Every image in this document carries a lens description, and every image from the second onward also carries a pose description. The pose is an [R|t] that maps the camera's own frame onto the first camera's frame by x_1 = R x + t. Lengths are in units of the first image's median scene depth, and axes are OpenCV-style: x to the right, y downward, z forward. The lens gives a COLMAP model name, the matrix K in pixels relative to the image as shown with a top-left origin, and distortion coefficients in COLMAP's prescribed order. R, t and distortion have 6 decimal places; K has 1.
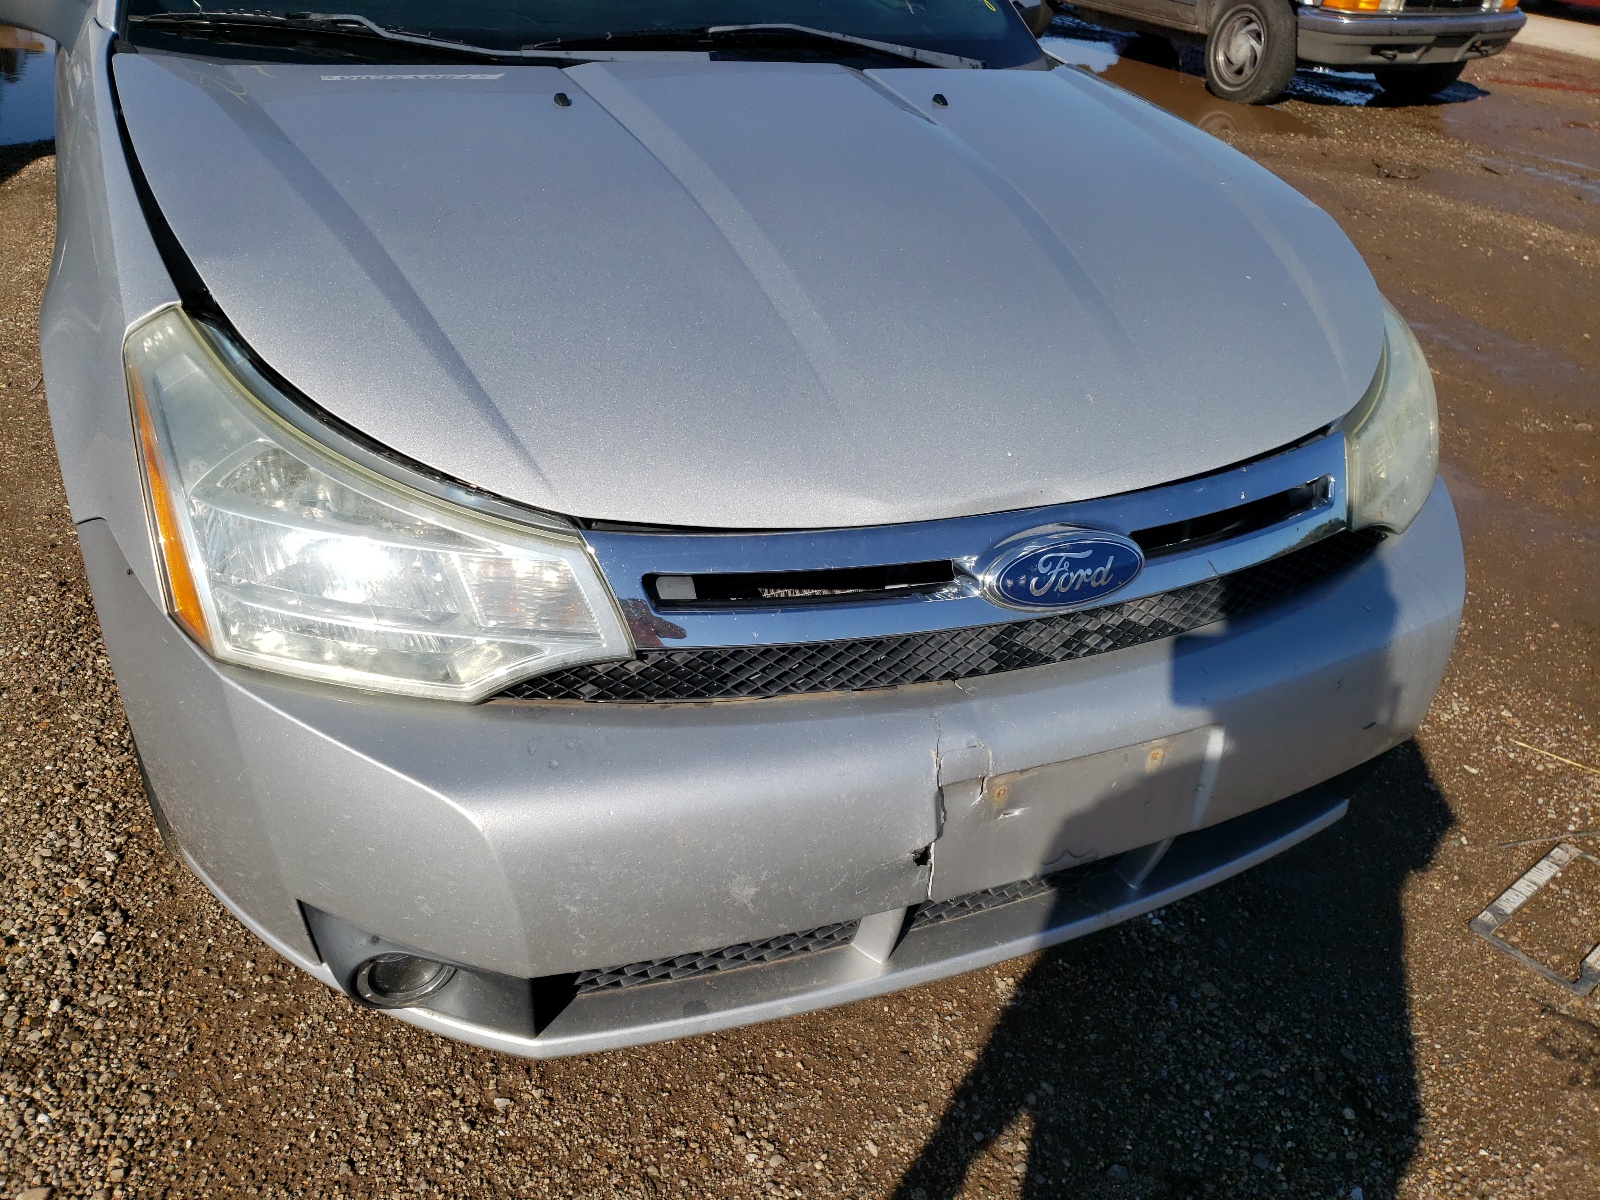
lens RADIAL K [[1264.7, 0, 800.0], [0, 1264.7, 600.0], [0, 0, 1]] dist [-0.007293, 0.036878]
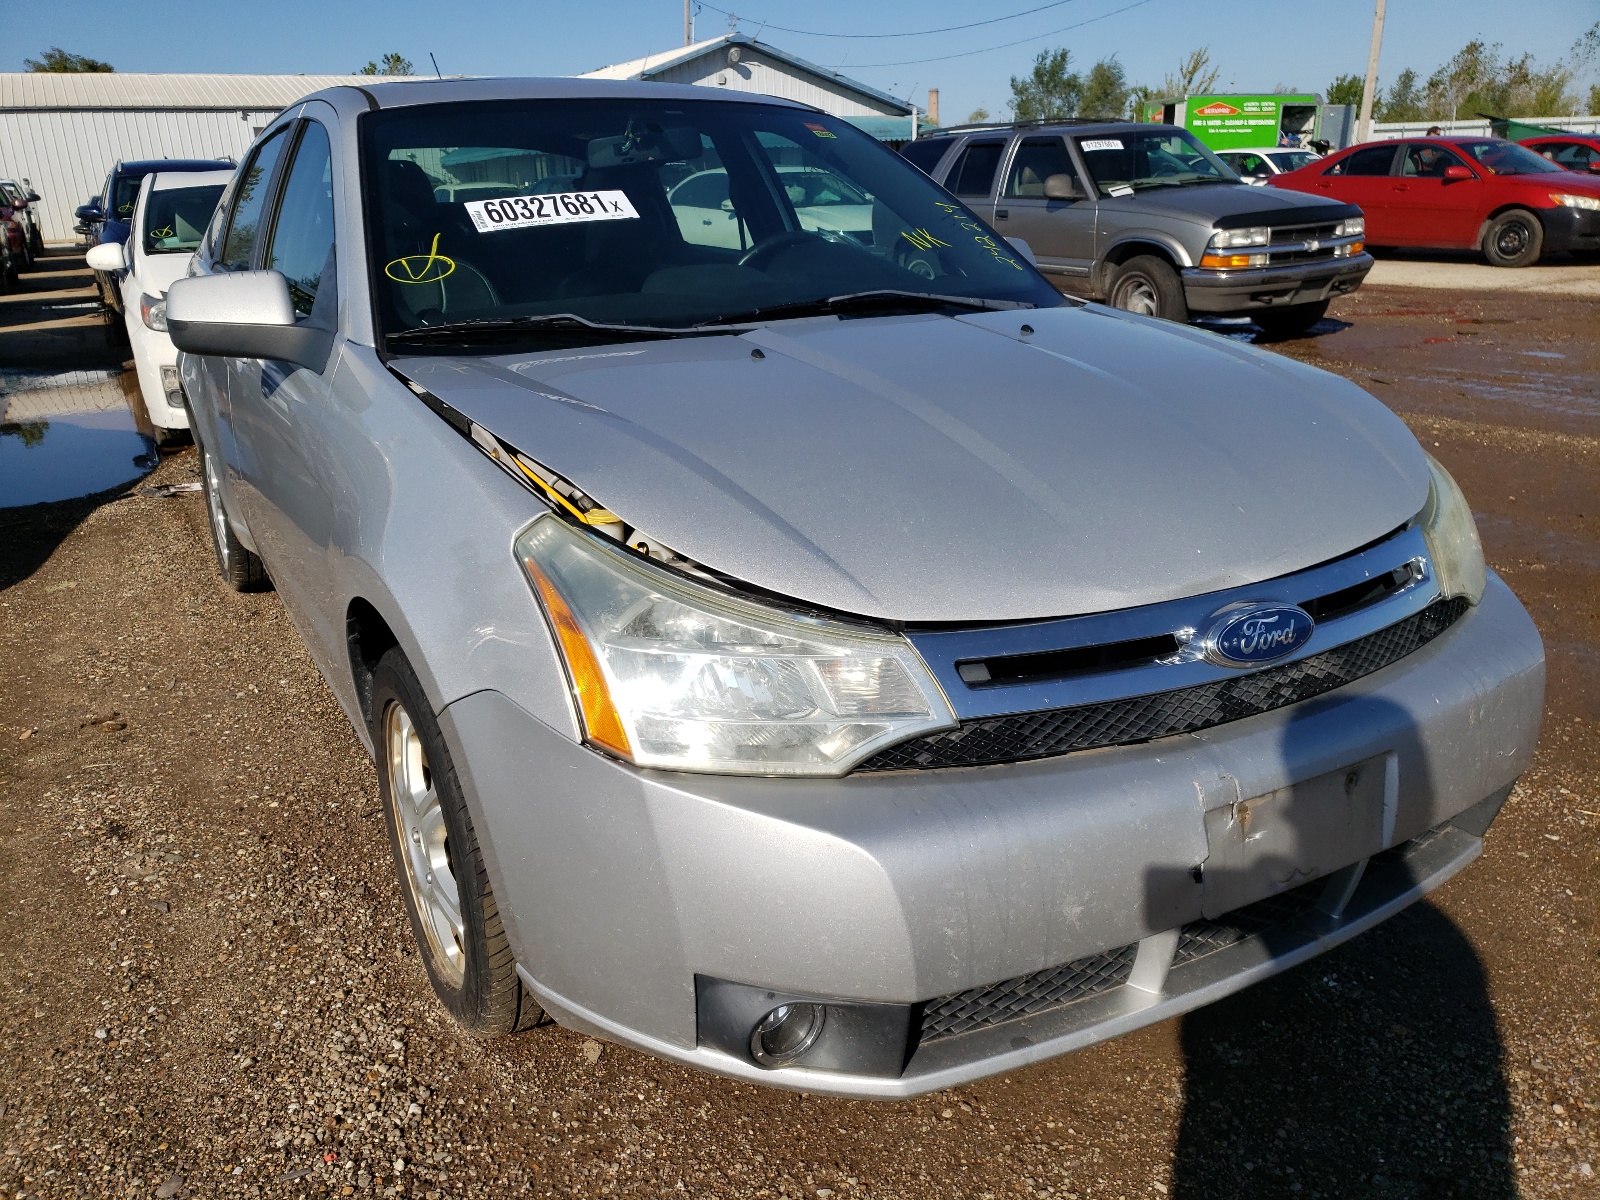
lens RADIAL K [[1257.2, 0, 800.0], [0, 1257.2, 600.0], [0, 0, 1]] dist [-0.020887, 0.074517]
pose [[0.991827, -0.115276, 0.054680, -0.237549], [0.124393, 0.968984, -0.213532, 0.116748], [-0.028369, 0.218589, 0.975405, -0.172638]]
